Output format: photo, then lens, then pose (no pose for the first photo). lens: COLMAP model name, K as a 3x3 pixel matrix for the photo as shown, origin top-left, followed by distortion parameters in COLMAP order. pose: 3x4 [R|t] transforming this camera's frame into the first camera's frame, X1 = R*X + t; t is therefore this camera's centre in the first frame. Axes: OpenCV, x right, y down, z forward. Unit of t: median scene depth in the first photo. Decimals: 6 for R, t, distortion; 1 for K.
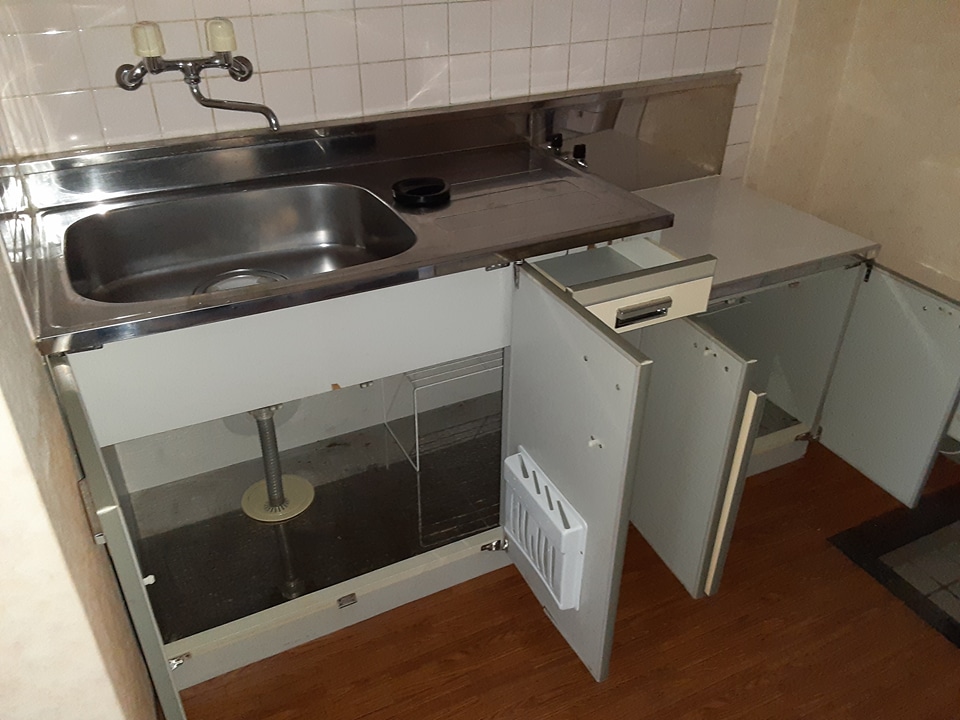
lens RADIAL K [[773.7, 0, 477.6], [0, 773.7, 368.1], [0, 0, 1]] dist [0.076744, -0.117915]
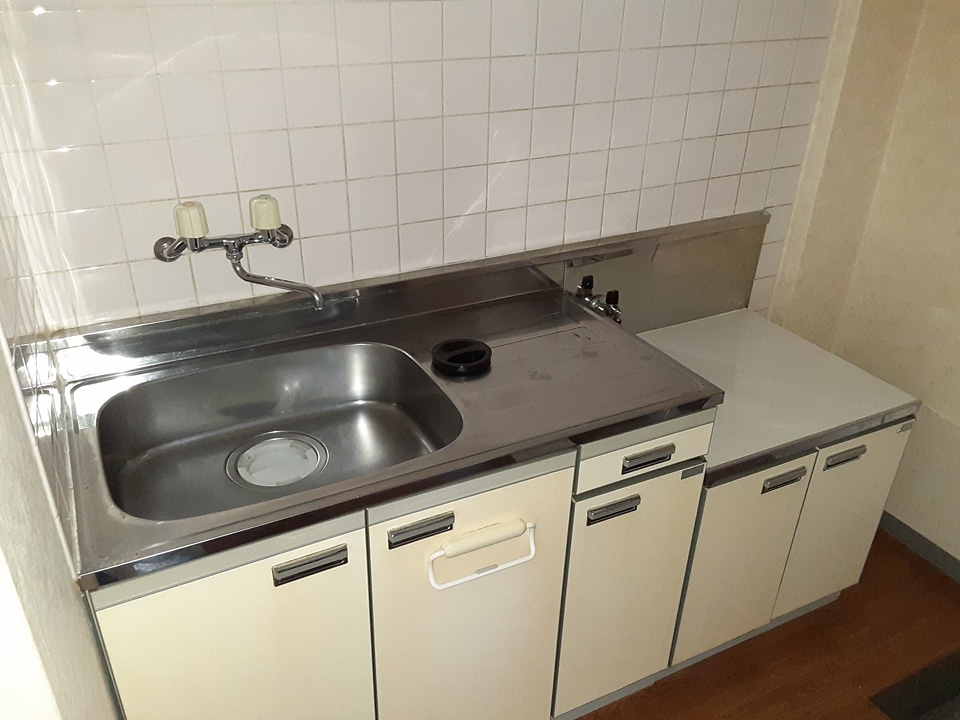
lens RADIAL K [[773.7, 0, 477.6], [0, 773.7, 368.1], [0, 0, 1]] dist [0.076744, -0.117915]
pose [[0.999820, 0.008877, 0.016766, -0.072001], [-0.007875, 0.998231, -0.058938, -0.164435], [-0.017260, 0.058796, 0.998121, 0.029764]]
